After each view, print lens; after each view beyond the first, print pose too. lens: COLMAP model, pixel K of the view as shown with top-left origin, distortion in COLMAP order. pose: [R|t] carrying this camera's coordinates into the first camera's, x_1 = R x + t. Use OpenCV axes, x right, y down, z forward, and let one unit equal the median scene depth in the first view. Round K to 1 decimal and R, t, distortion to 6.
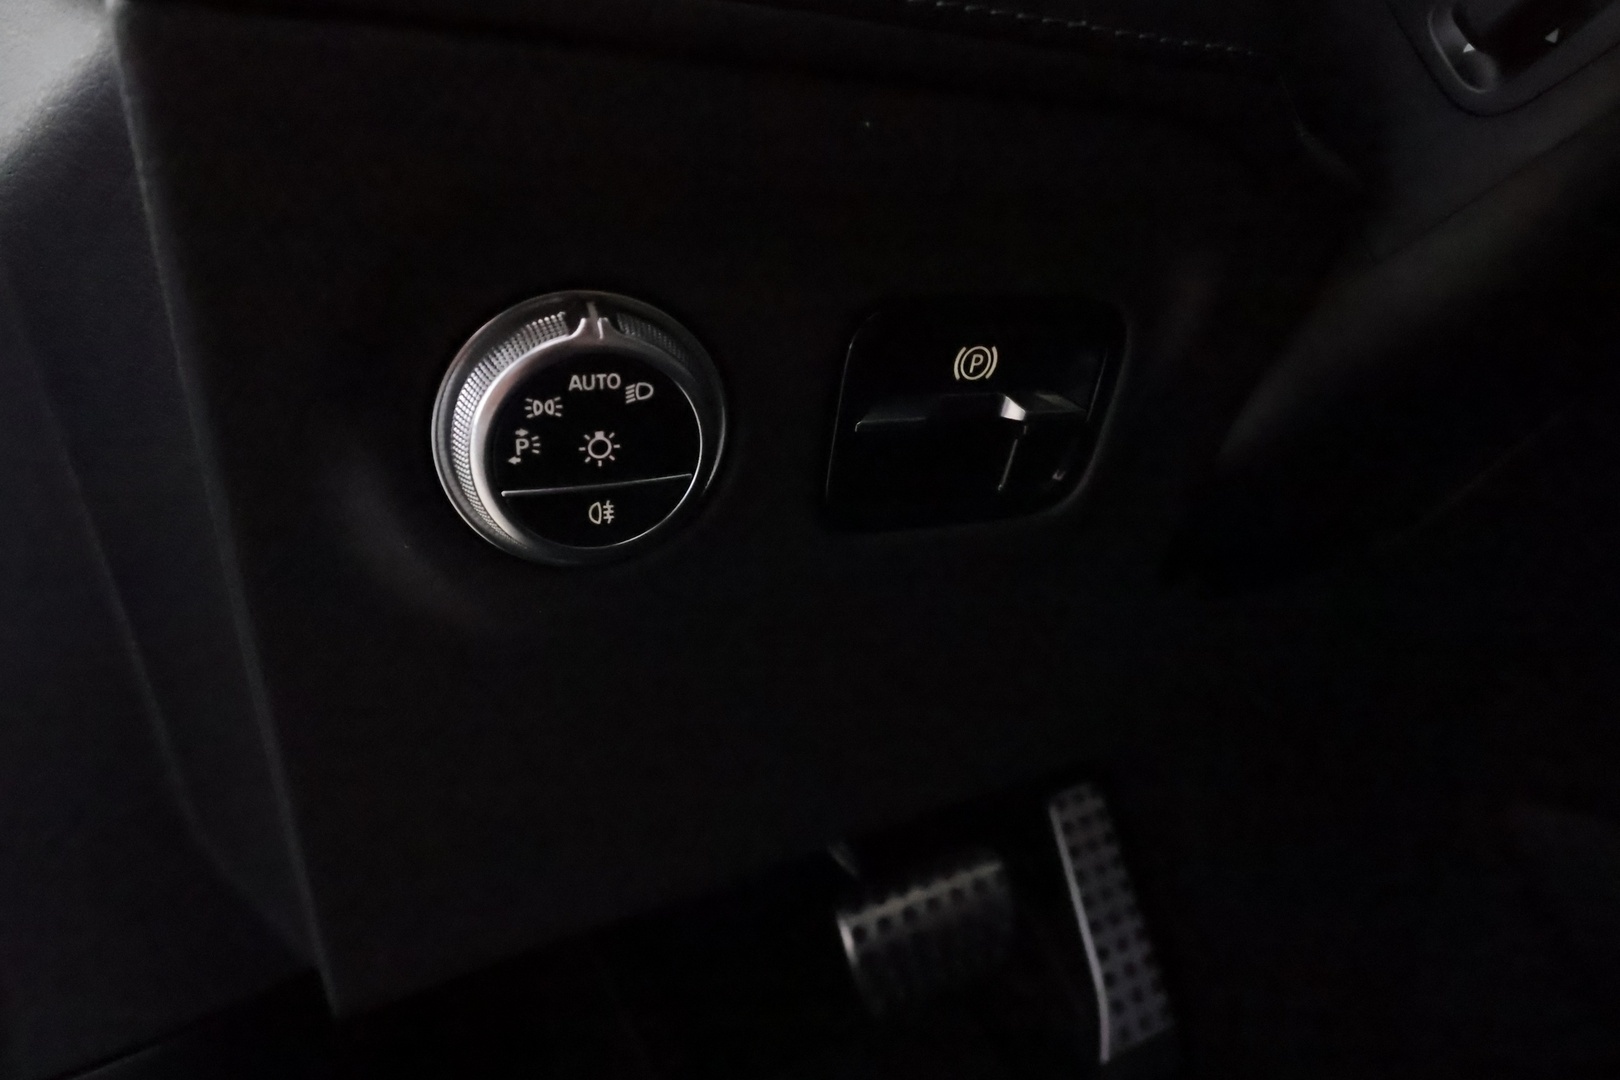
lens RADIAL K [[868.0, 0, 813.9], [0, 868.0, 540.4], [0, 0, 1]] dist [-0.000594, -0.001545]
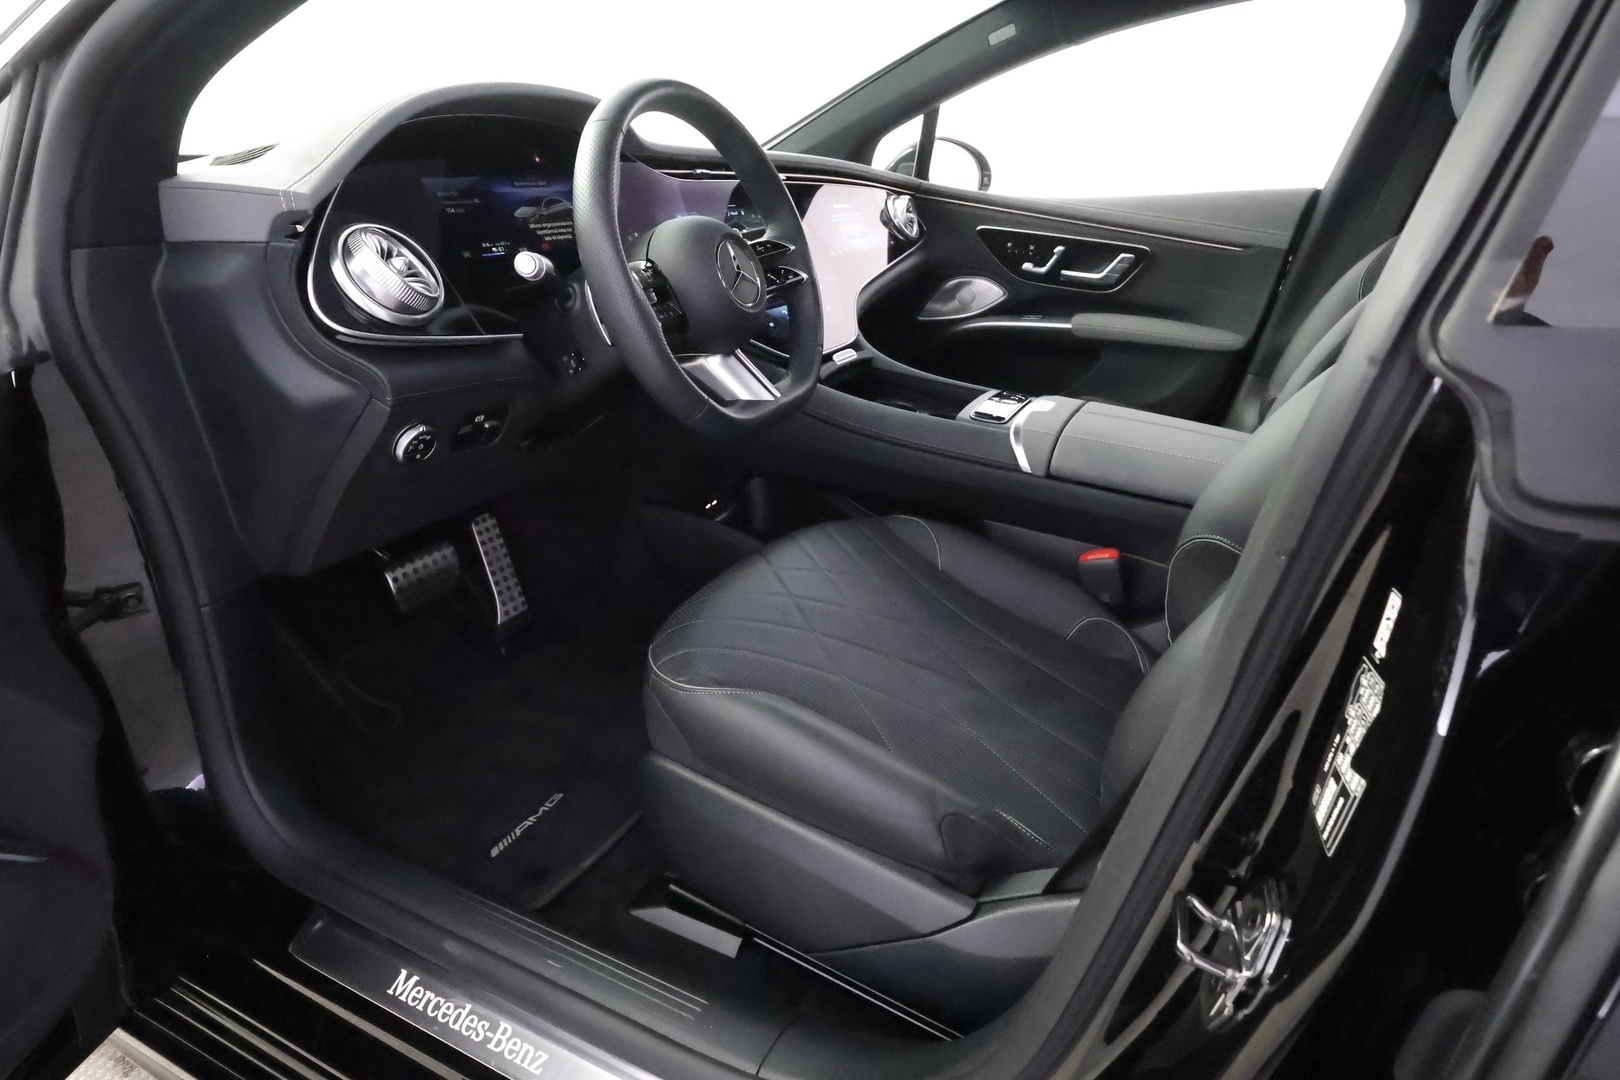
lens RADIAL K [[868.0, 0, 813.9], [0, 868.0, 540.4], [0, 0, 1]] dist [-0.000594, -0.001545]
pose [[0.769560, -0.102578, 0.630281, -0.477417], [-0.074598, 0.965815, 0.248268, -0.279019], [-0.634202, -0.238075, 0.735601, -1.245779]]
